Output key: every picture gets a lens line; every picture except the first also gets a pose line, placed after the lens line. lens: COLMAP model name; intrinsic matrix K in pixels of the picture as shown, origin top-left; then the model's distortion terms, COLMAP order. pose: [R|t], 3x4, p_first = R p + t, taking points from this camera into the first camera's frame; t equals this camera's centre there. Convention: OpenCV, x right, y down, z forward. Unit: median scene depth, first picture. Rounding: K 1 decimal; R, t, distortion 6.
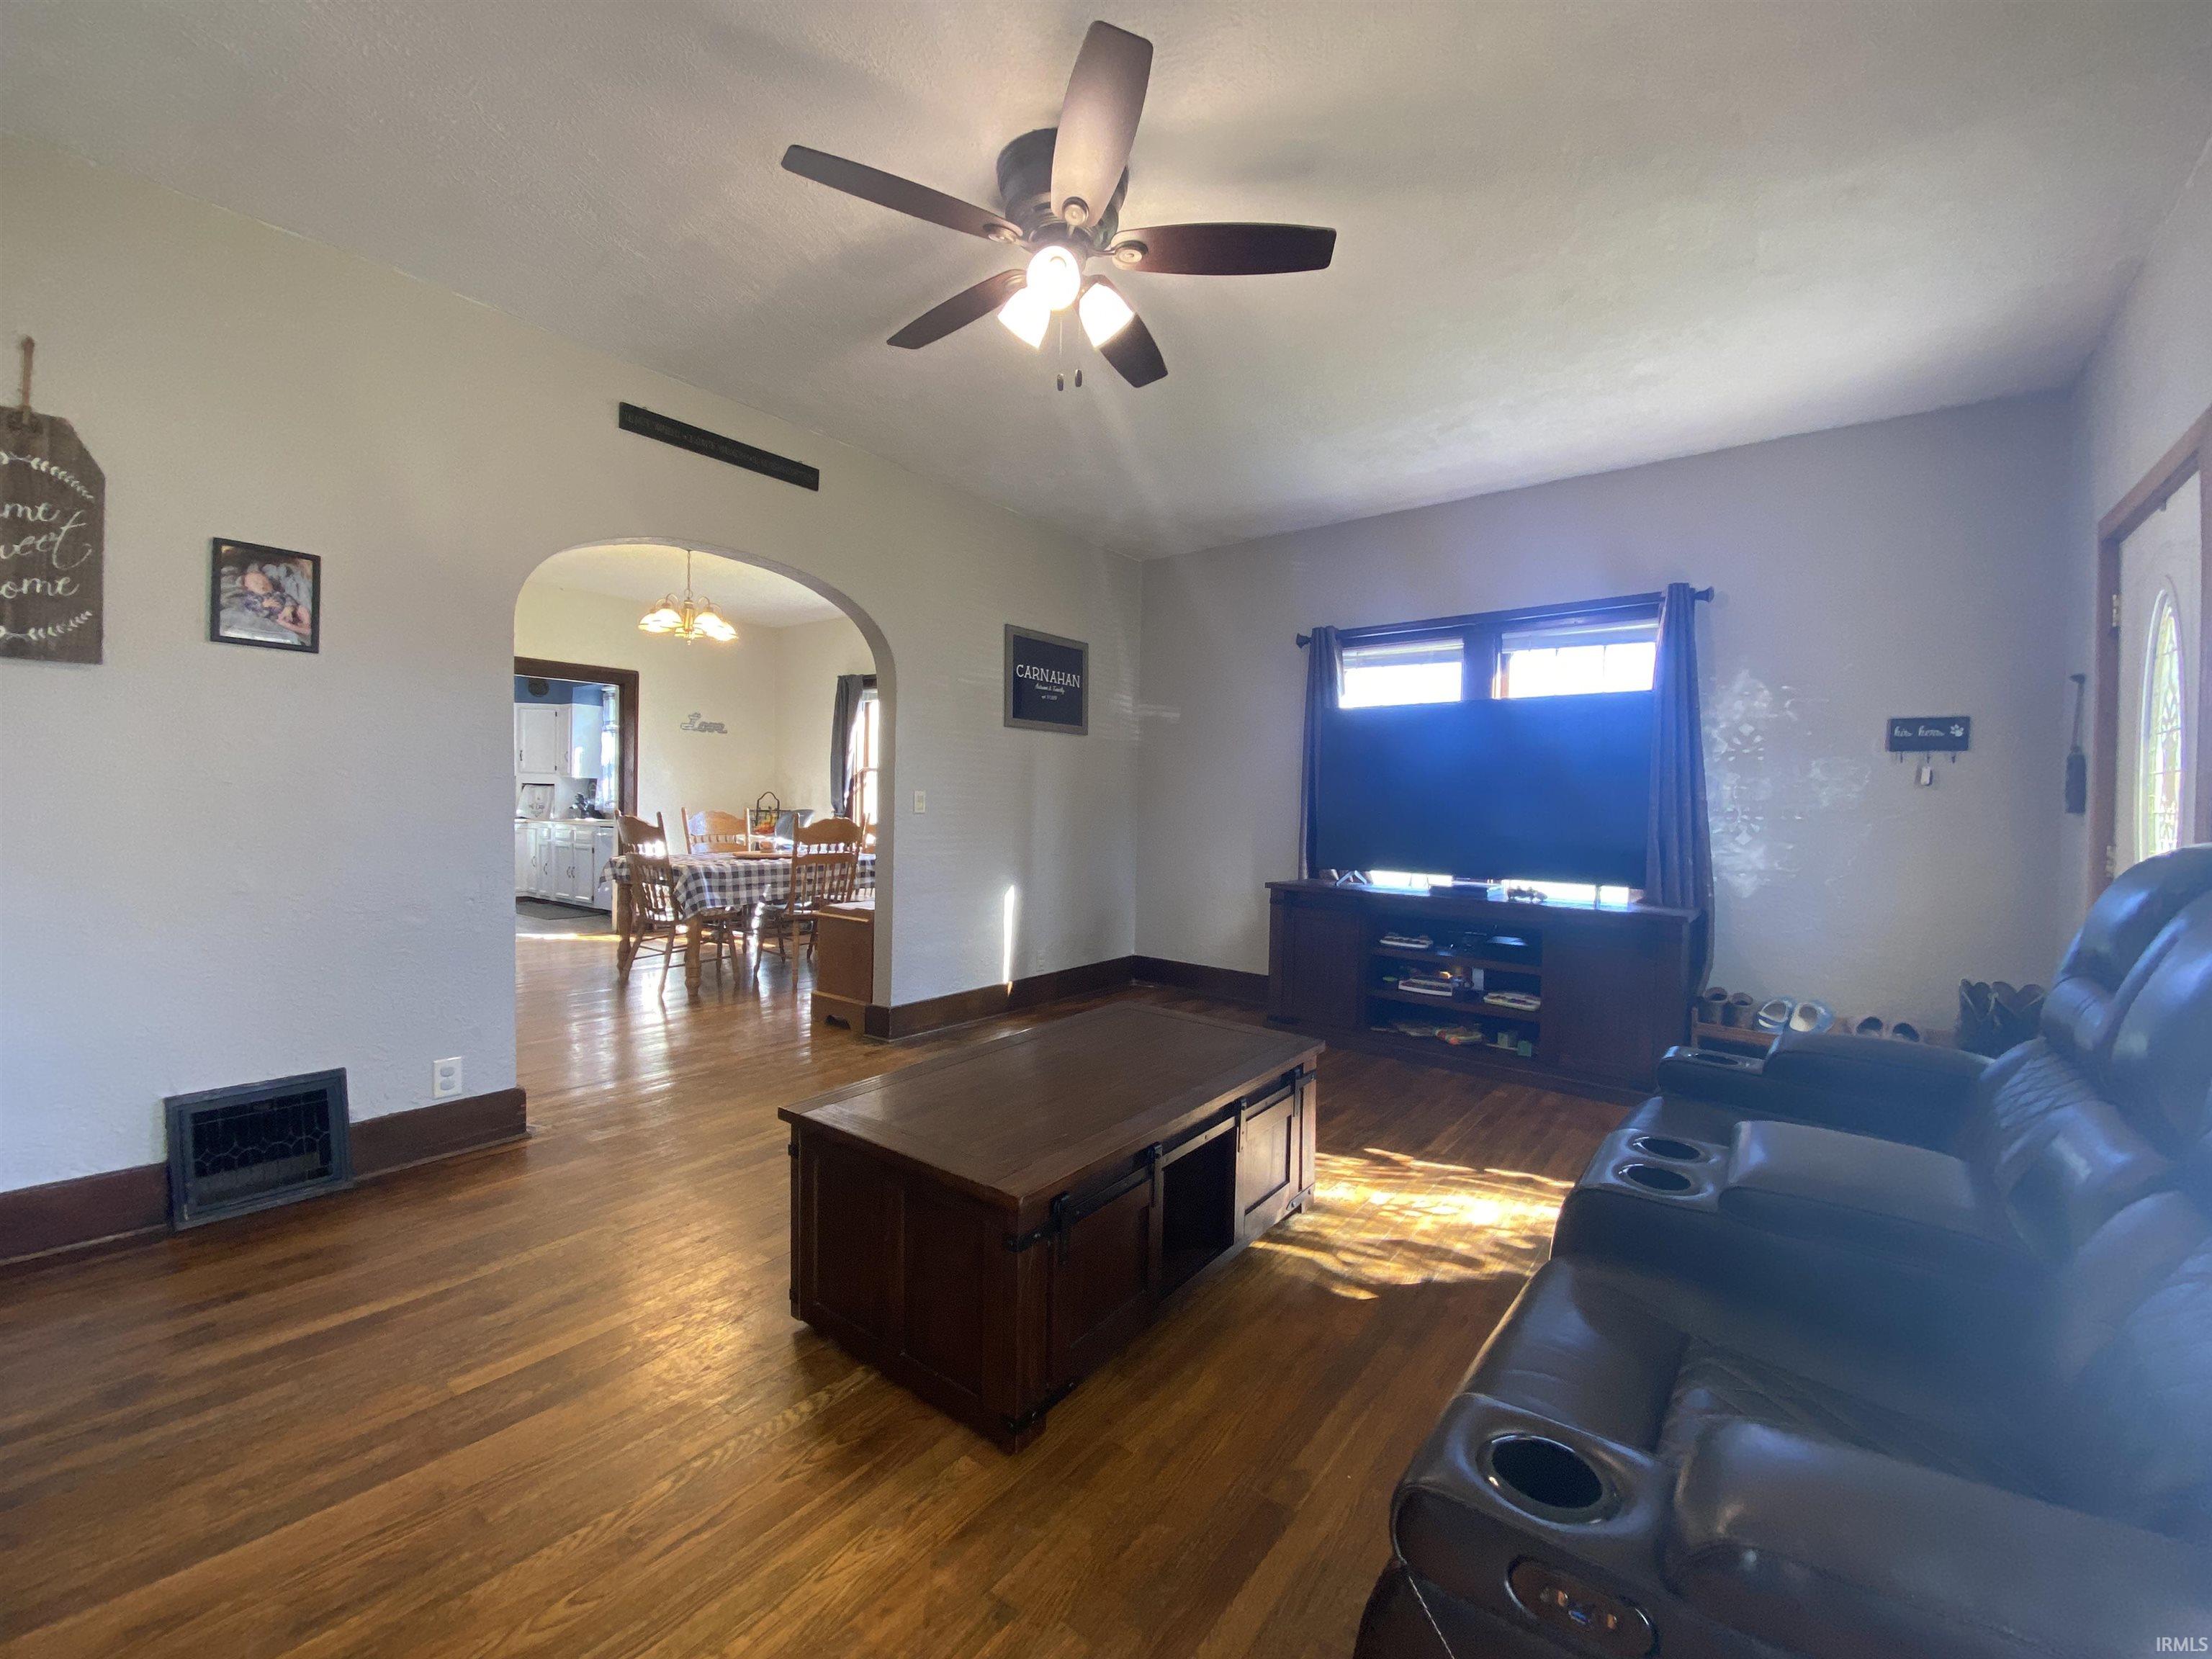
lens RADIAL K [[892.1, 0, 1122.9], [0, 892.1, 820.7], [0, 0, 1]] dist [0.009550, -0.014969]
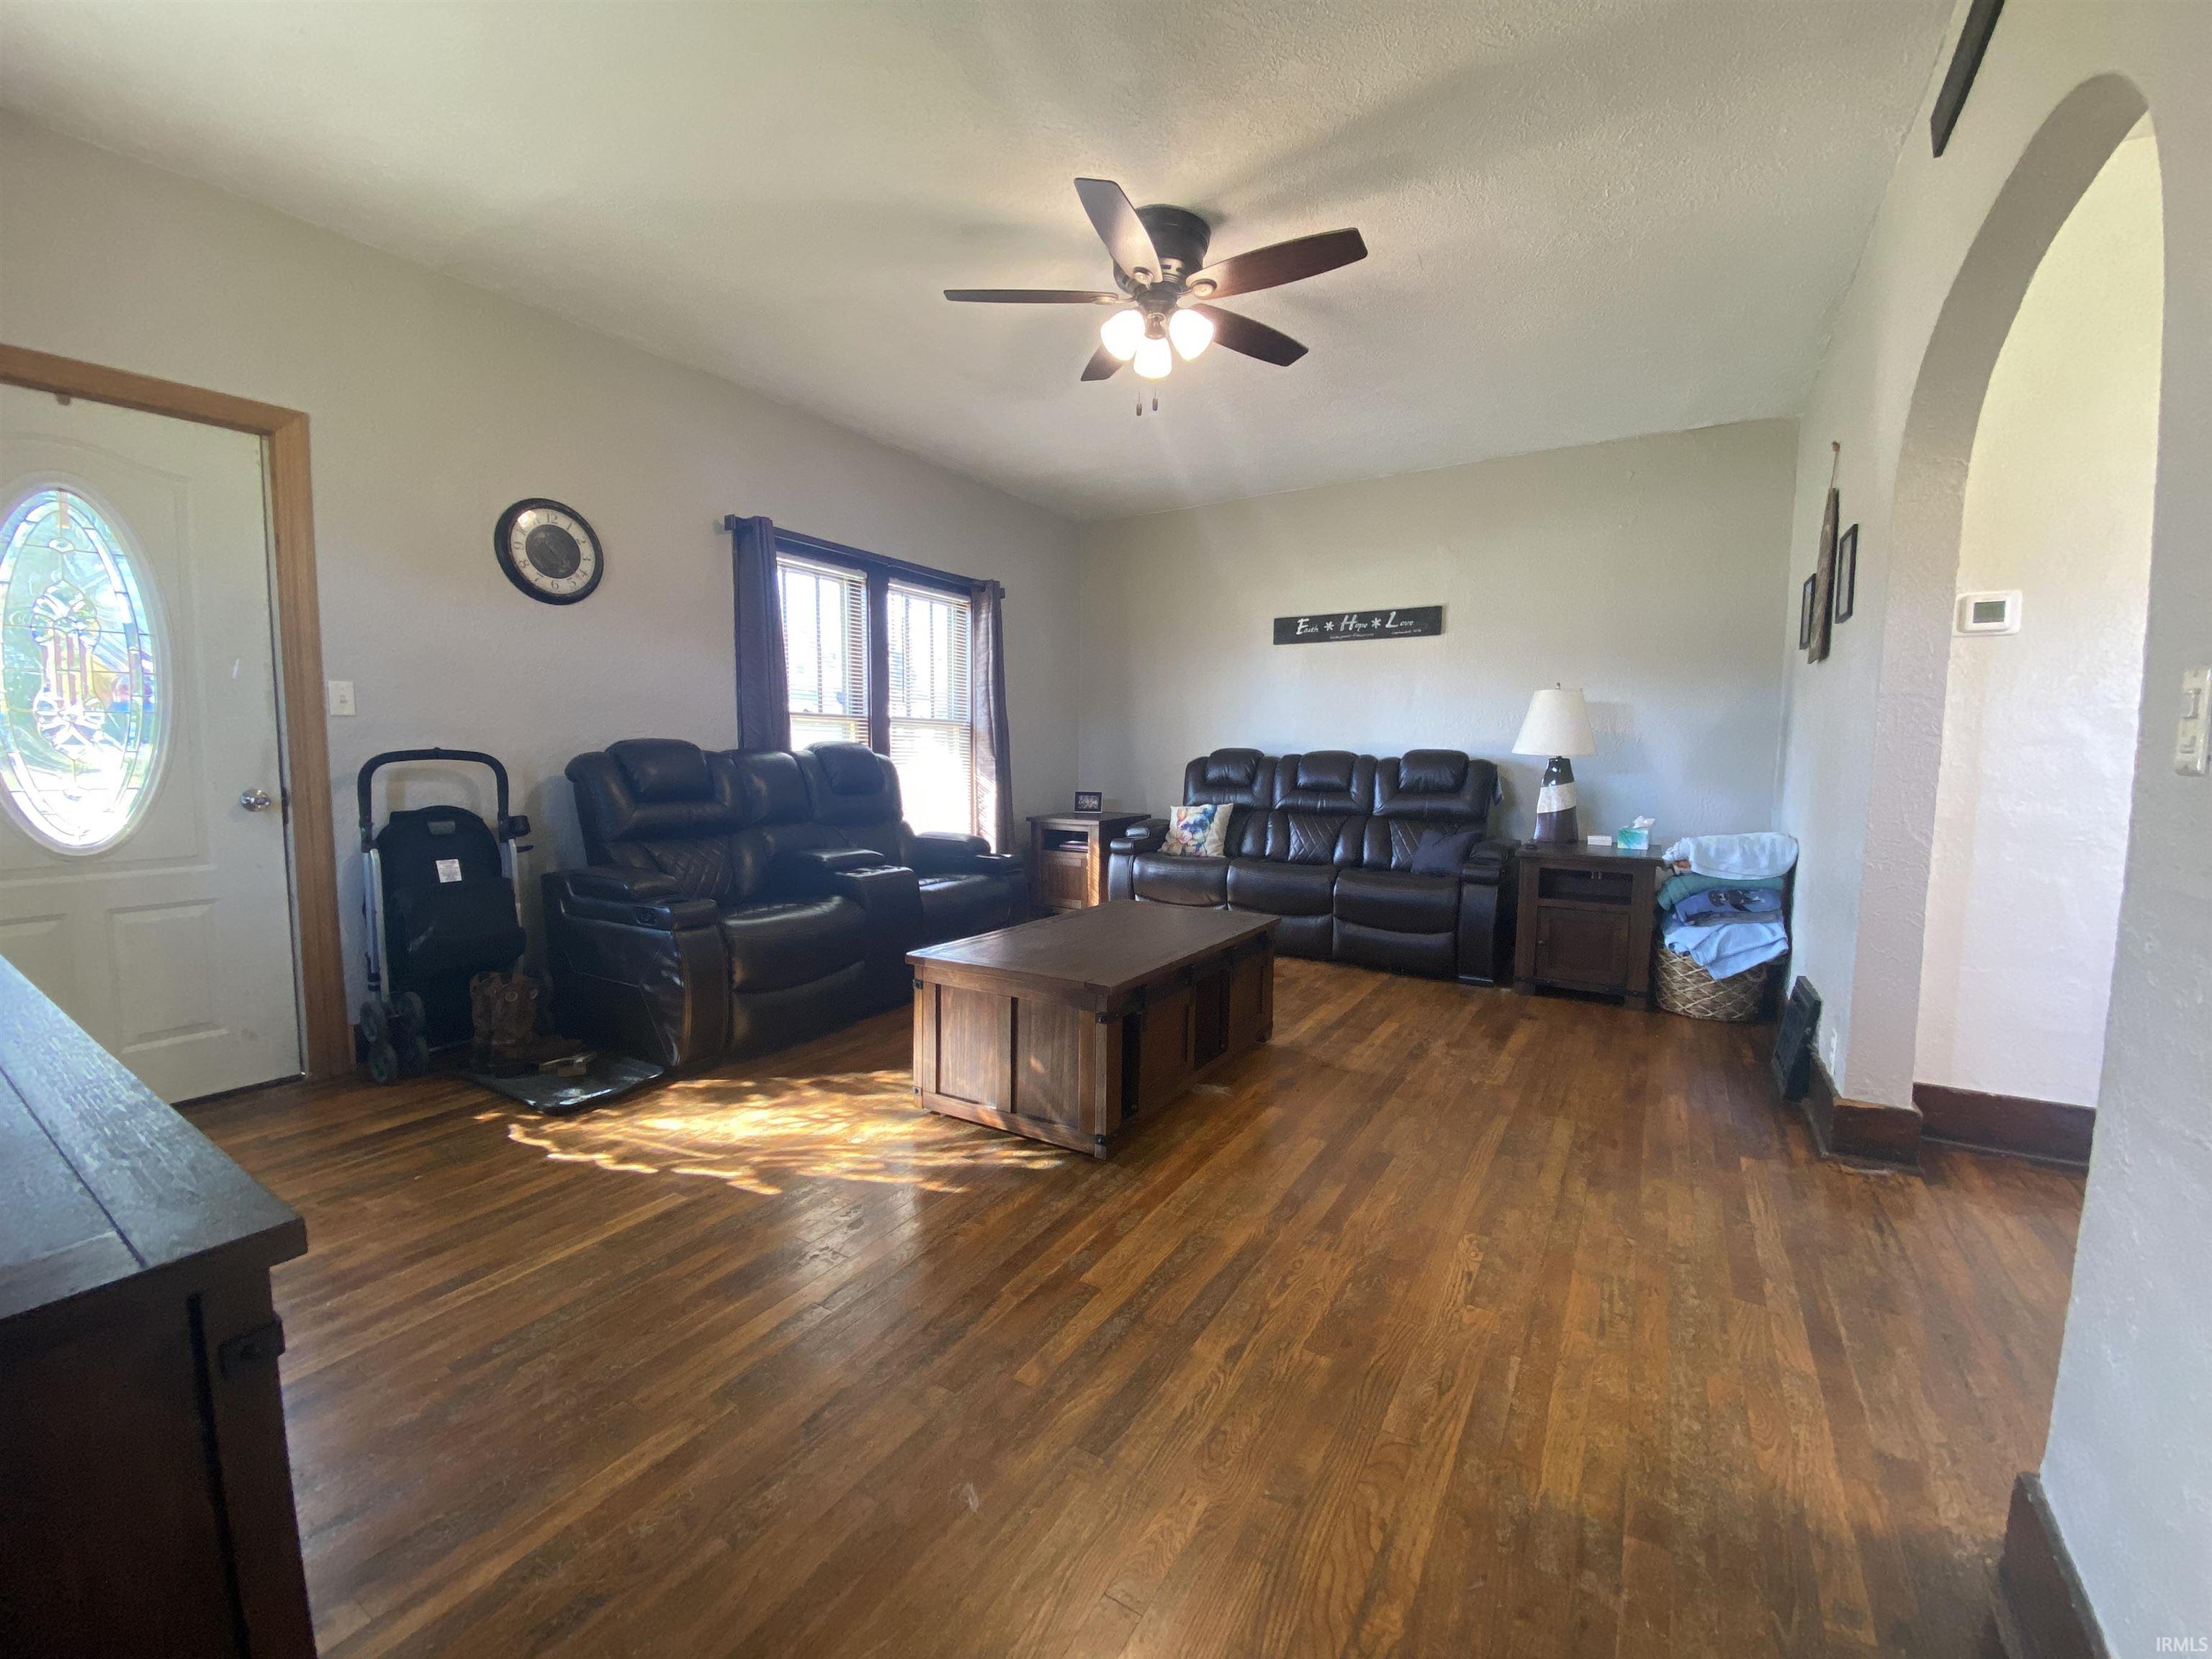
lens RADIAL K [[892.1, 0, 1108.0], [0, 892.1, 828.4], [0, 0, 1]] dist [0.009550, -0.014969]
pose [[-0.996120, -0.021852, -0.085251, 0.076774], [-0.030059, 0.994908, 0.096197, -0.006142], [0.082715, 0.098386, -0.991705, 1.851847]]
